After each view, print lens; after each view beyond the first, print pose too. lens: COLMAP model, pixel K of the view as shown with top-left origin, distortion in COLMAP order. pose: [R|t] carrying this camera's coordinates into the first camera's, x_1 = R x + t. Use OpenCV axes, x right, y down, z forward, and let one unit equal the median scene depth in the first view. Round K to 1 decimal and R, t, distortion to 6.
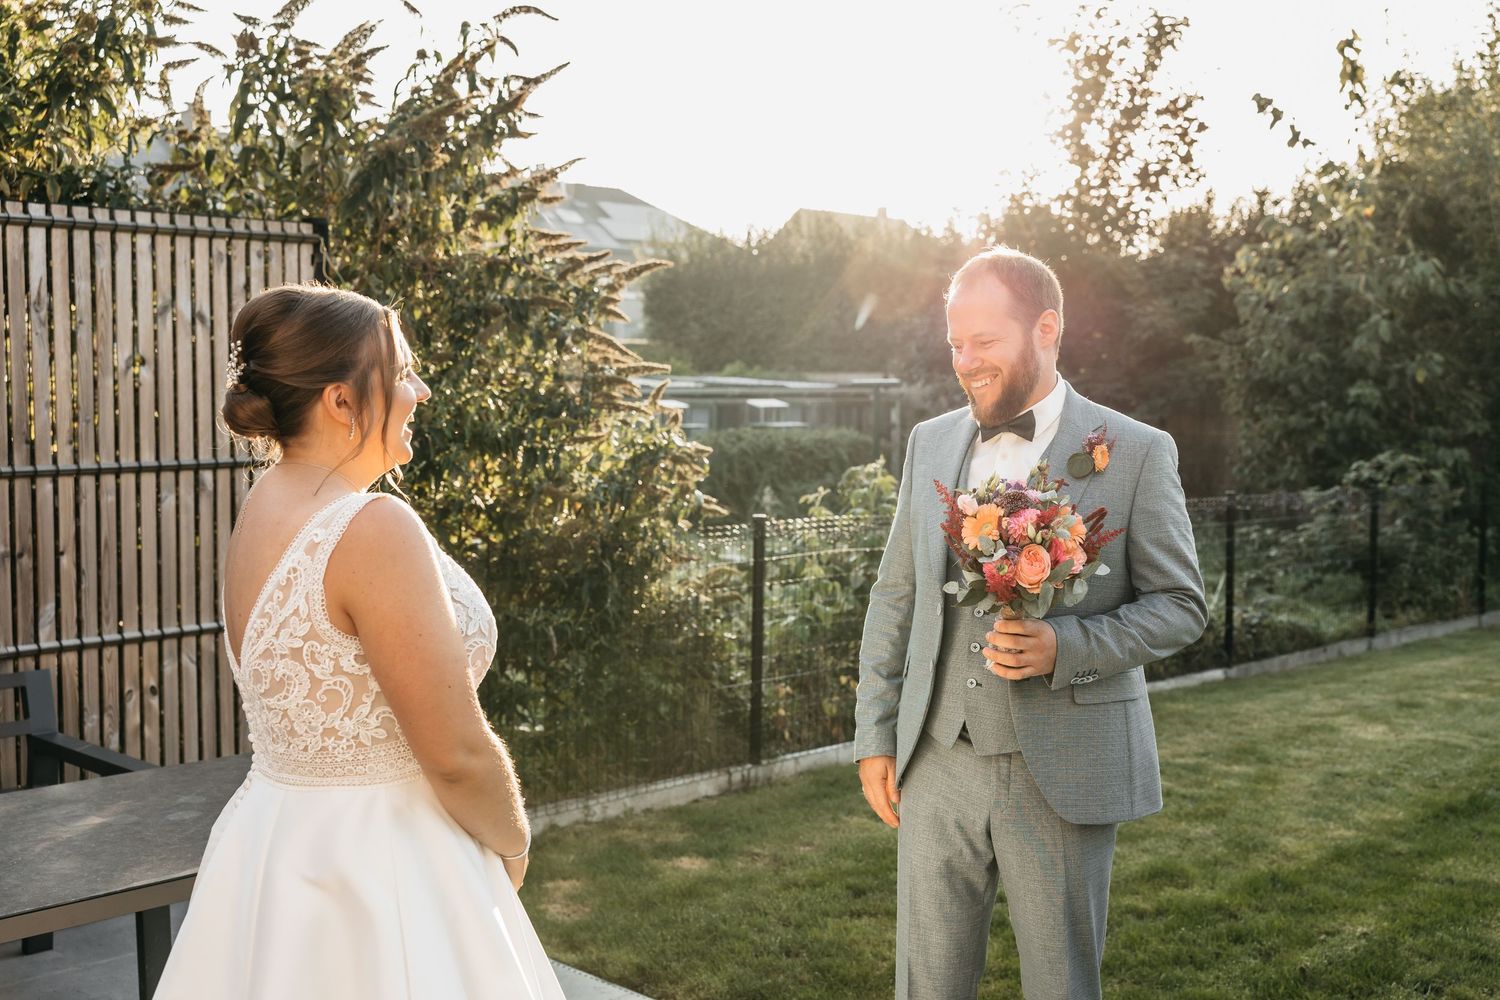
lens RADIAL K [[1761.2, 0, 761.7], [0, 1761.2, 489.7], [0, 0, 1]] dist [-0.000448, 0.000000]
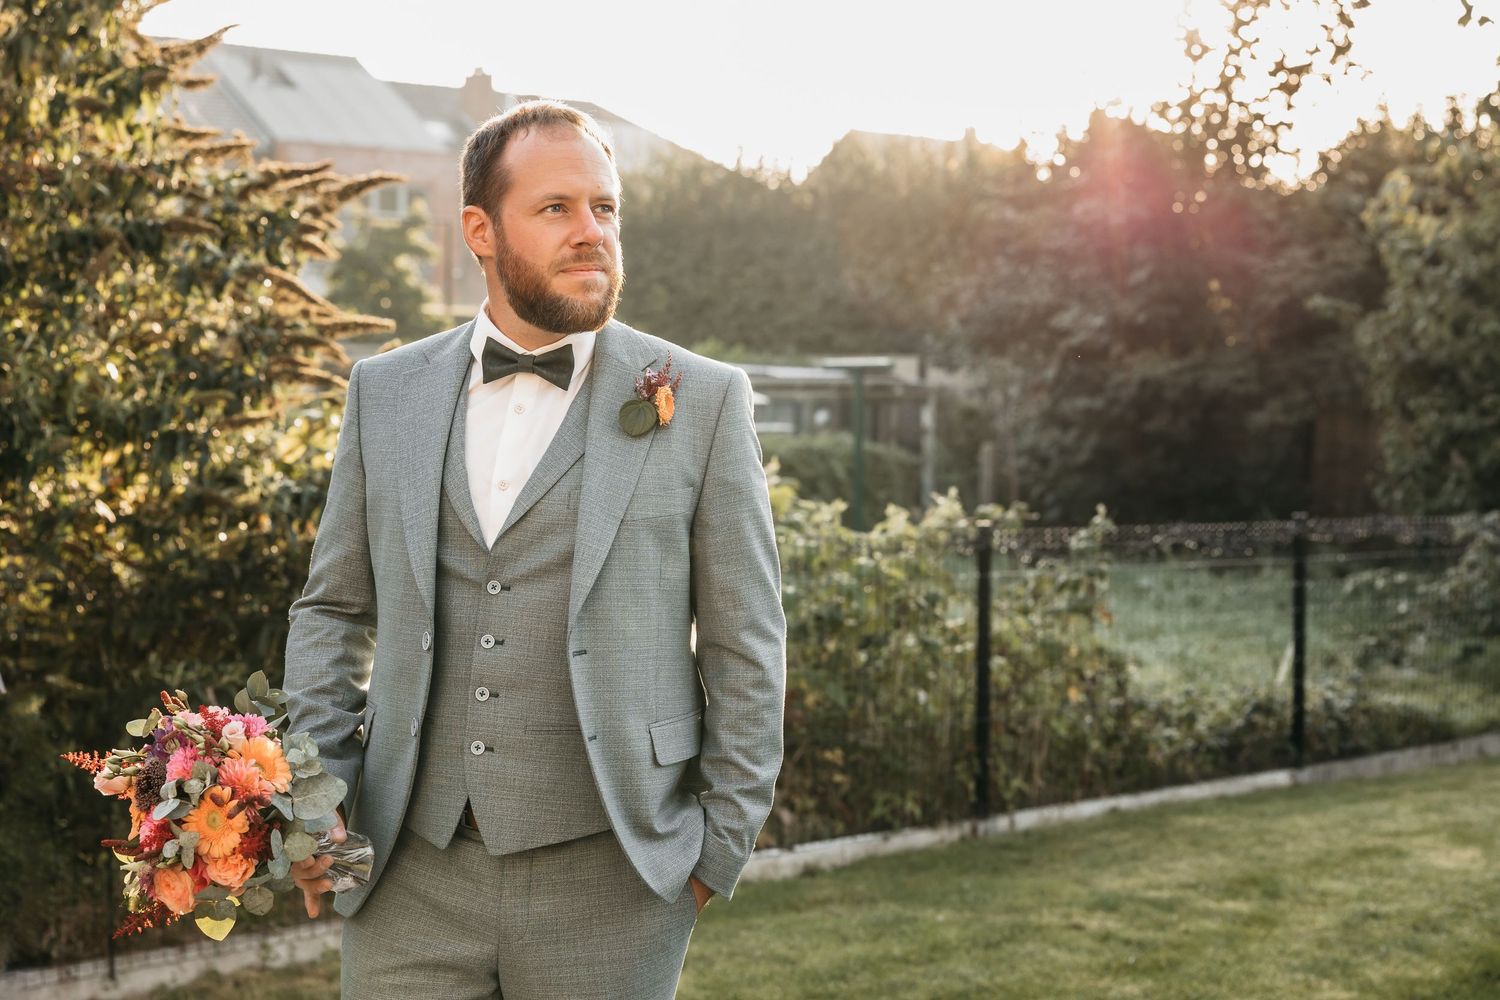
lens RADIAL K [[2511.4, 0, 717.6], [0, 2511.4, 466.8], [0, 0, 1]] dist [0.024101, 0.000000]
pose [[0.999132, 0.003101, -0.041535, 0.113304], [-0.004177, 0.999657, -0.025839, 0.012908], [0.041440, 0.025990, 0.998803, 0.000210]]
